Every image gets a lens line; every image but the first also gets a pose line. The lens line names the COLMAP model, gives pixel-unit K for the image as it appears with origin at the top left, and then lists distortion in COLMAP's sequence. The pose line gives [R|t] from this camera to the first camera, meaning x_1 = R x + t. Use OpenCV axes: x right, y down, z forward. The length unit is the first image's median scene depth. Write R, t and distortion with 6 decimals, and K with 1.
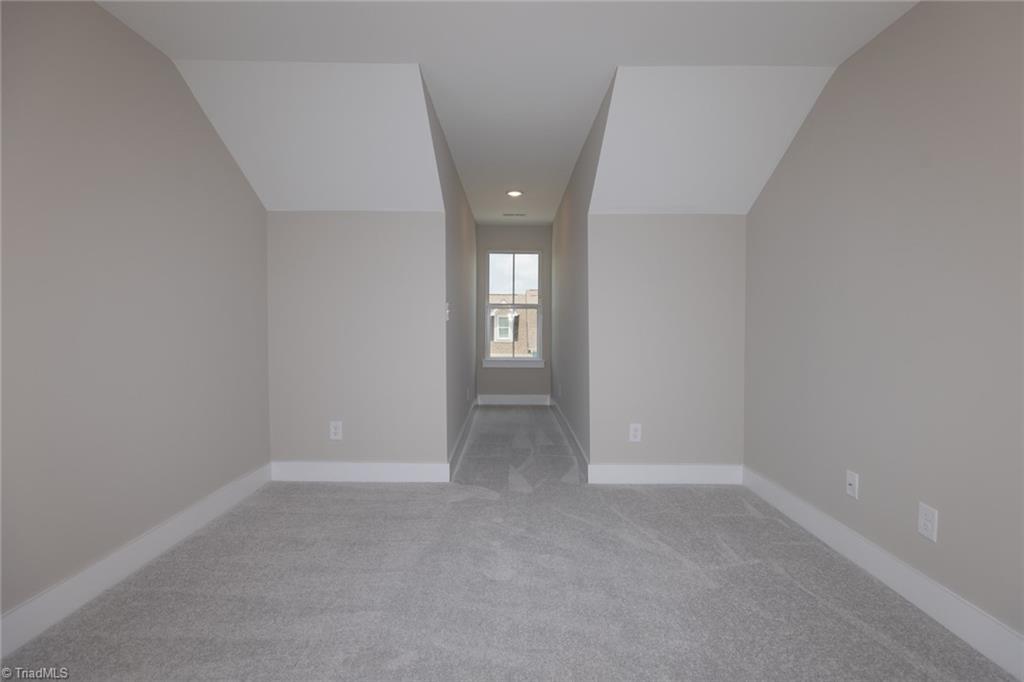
lens RADIAL K [[458.3, 0, 513.9], [0, 458.3, 325.1], [0, 0, 1]] dist [0.009266, 0.001363]
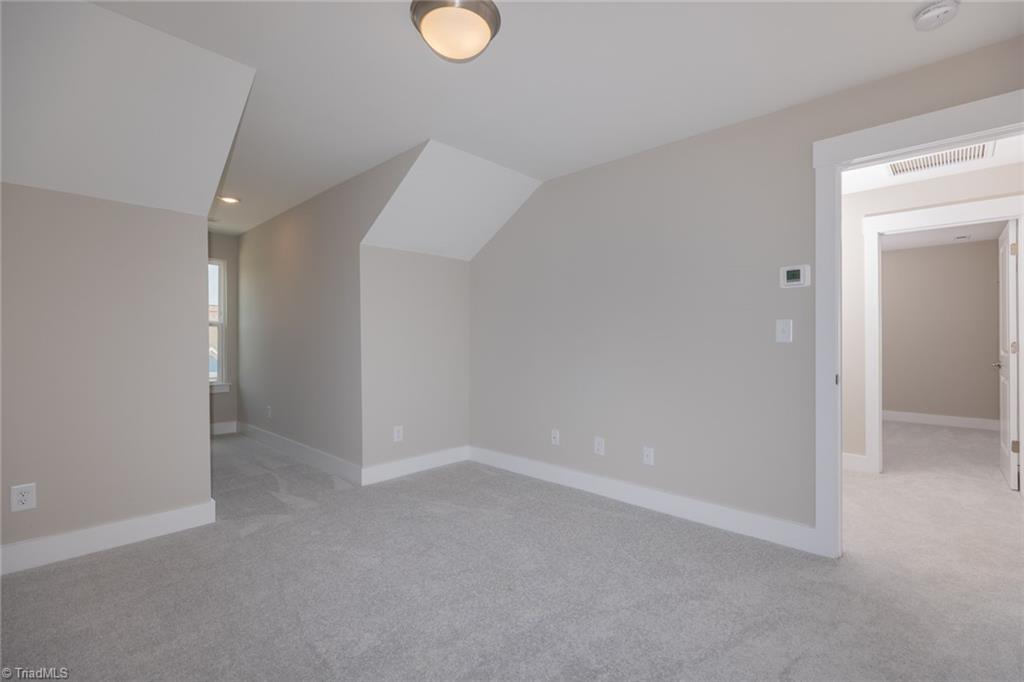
lens RADIAL K [[458.3, 0, 495.7], [0, 458.3, 335.1], [0, 0, 1]] dist [0.009266, 0.001363]
pose [[0.709305, 0.000970, 0.704902, -0.418935], [0.007895, 0.999925, -0.009320, -0.007885], [-0.704858, 0.012175, 0.709244, -0.021921]]
